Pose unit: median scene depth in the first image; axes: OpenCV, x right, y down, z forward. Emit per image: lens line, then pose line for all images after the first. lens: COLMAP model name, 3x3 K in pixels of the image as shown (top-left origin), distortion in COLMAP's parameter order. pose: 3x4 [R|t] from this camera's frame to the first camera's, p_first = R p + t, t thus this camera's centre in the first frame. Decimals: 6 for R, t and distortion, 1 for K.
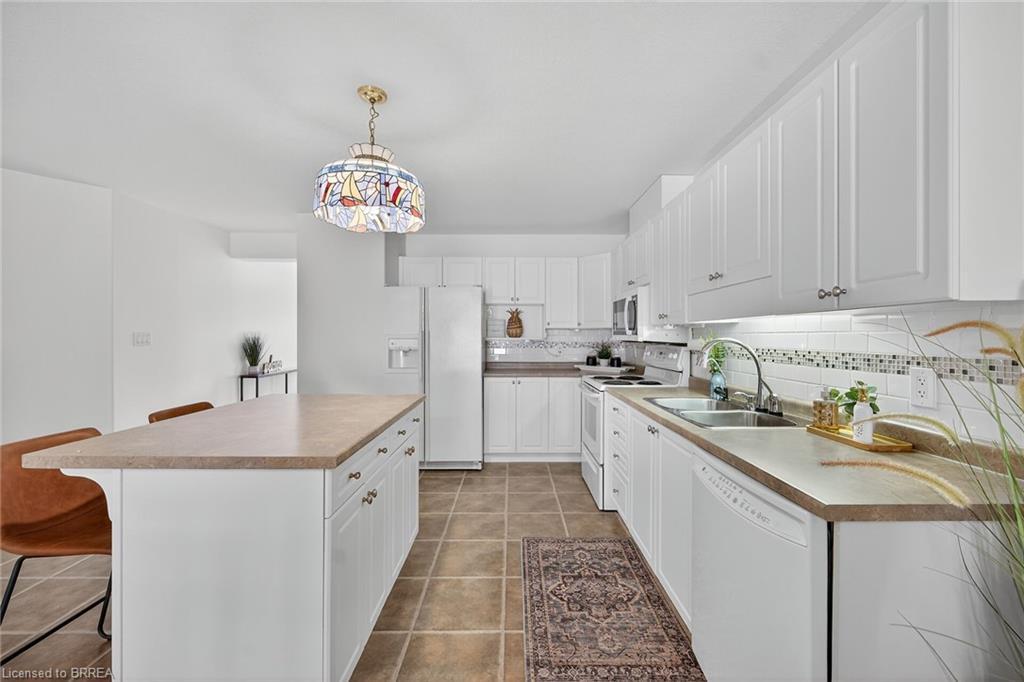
lens RADIAL K [[415.6, 0, 504.4], [0, 415.6, 337.0], [0, 0, 1]] dist [0.000830, -0.000214]
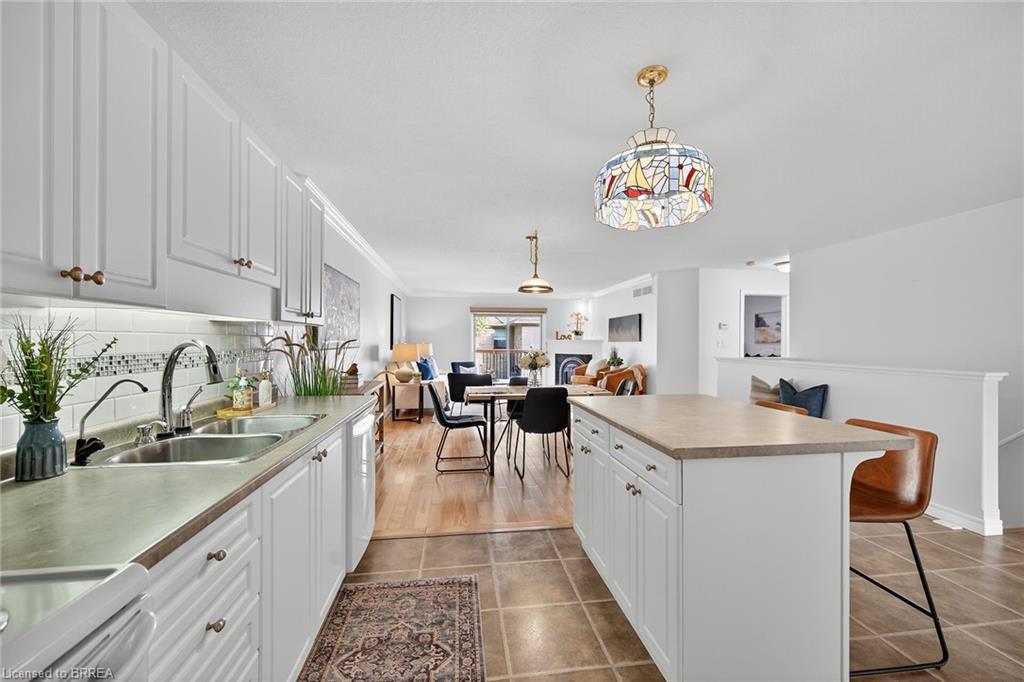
lens RADIAL K [[415.6, 0, 518.7], [0, 415.6, 340.1], [0, 0, 1]] dist [0.000830, -0.000214]
pose [[-0.985734, -0.004820, -0.168239, 0.078707], [-0.004531, 0.999988, -0.002105, 0.002091], [0.168247, -0.001313, -0.985744, 1.222036]]
